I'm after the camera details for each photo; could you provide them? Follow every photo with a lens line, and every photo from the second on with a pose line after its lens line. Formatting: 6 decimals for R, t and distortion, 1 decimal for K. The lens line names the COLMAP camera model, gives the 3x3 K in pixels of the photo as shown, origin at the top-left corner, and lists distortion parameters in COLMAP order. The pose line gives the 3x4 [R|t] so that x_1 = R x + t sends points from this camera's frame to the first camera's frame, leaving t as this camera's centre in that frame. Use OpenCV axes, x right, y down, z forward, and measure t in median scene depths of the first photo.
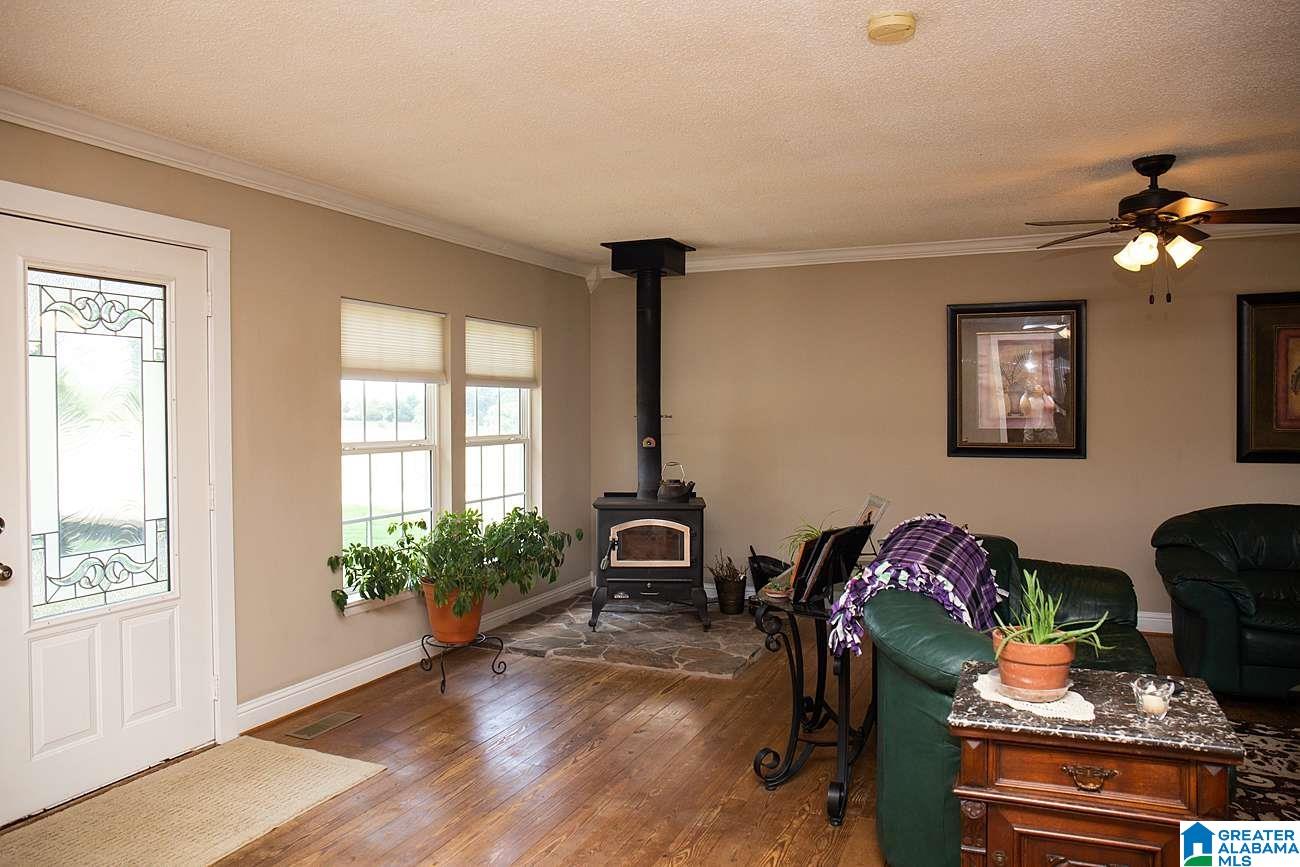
lens RADIAL K [[926.2, 0, 652.1], [0, 926.2, 430.6], [0, 0, 1]] dist [-0.085854, 0.076872]
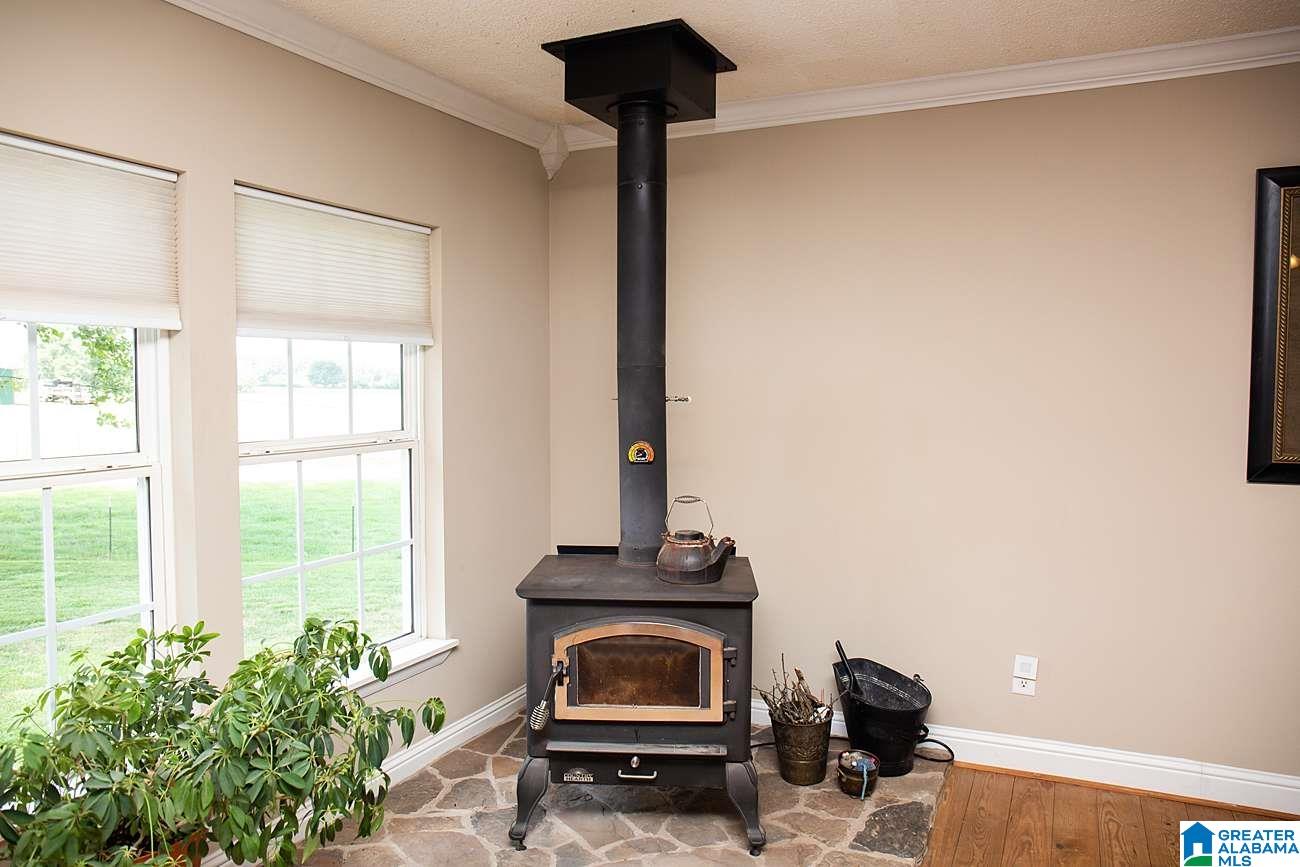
lens RADIAL K [[926.2, 0, 649.3], [0, 926.2, 428.5], [0, 0, 1]] dist [-0.085854, 0.076872]
pose [[0.999284, 0.004181, -0.037600, 0.019620], [-0.002726, 0.999248, 0.038679, -0.019056], [0.037733, -0.038549, 0.998544, 0.507475]]
